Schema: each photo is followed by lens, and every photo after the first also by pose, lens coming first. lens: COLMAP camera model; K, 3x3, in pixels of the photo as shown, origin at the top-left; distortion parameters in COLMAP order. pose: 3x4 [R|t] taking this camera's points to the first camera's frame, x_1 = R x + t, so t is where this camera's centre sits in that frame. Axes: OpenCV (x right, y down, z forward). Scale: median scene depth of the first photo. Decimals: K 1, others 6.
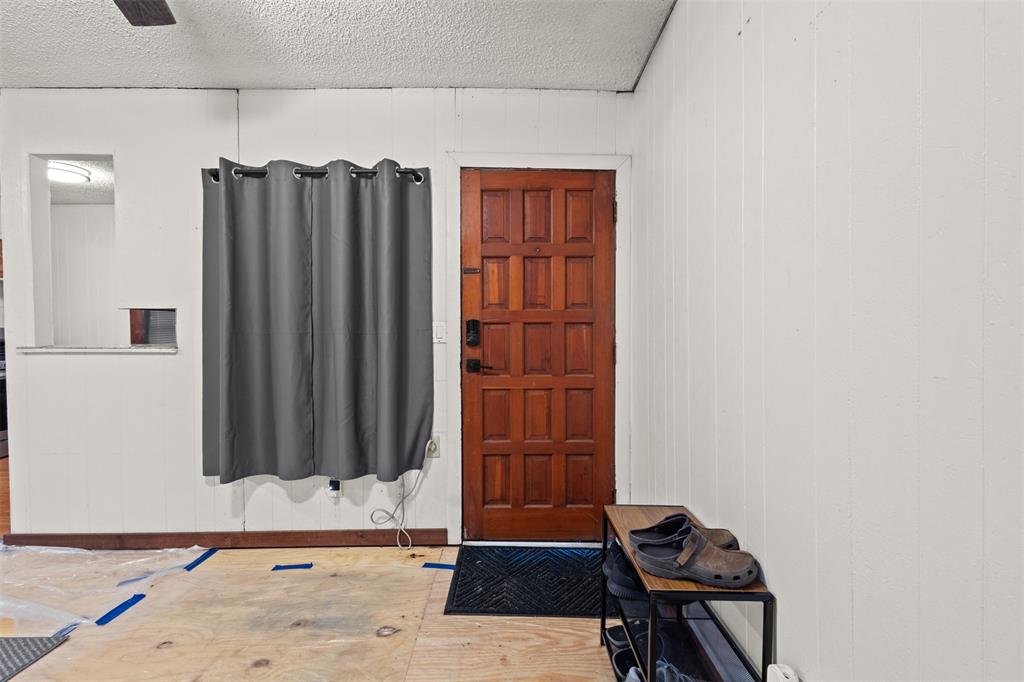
lens RADIAL K [[471.9, 0, 512.0], [0, 471.9, 341.0], [0, 0, 1]] dist [0.005920, 0.000072]
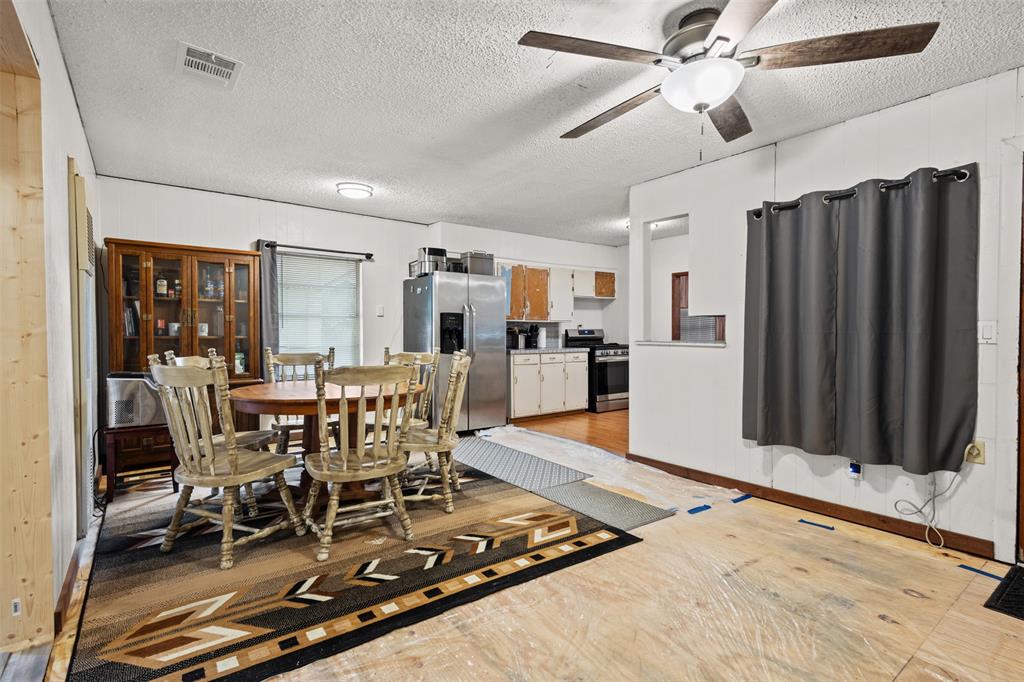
lens RADIAL K [[492.0, 0, 509.8], [0, 492.0, 340.1], [0, 0, 1]] dist [0.006762, -0.000327]
pose [[0.592865, 0.016378, -0.805135, 0.079031], [-0.017839, 0.999815, 0.007203, 0.006538], [0.805104, 0.010092, 0.593048, -0.365037]]
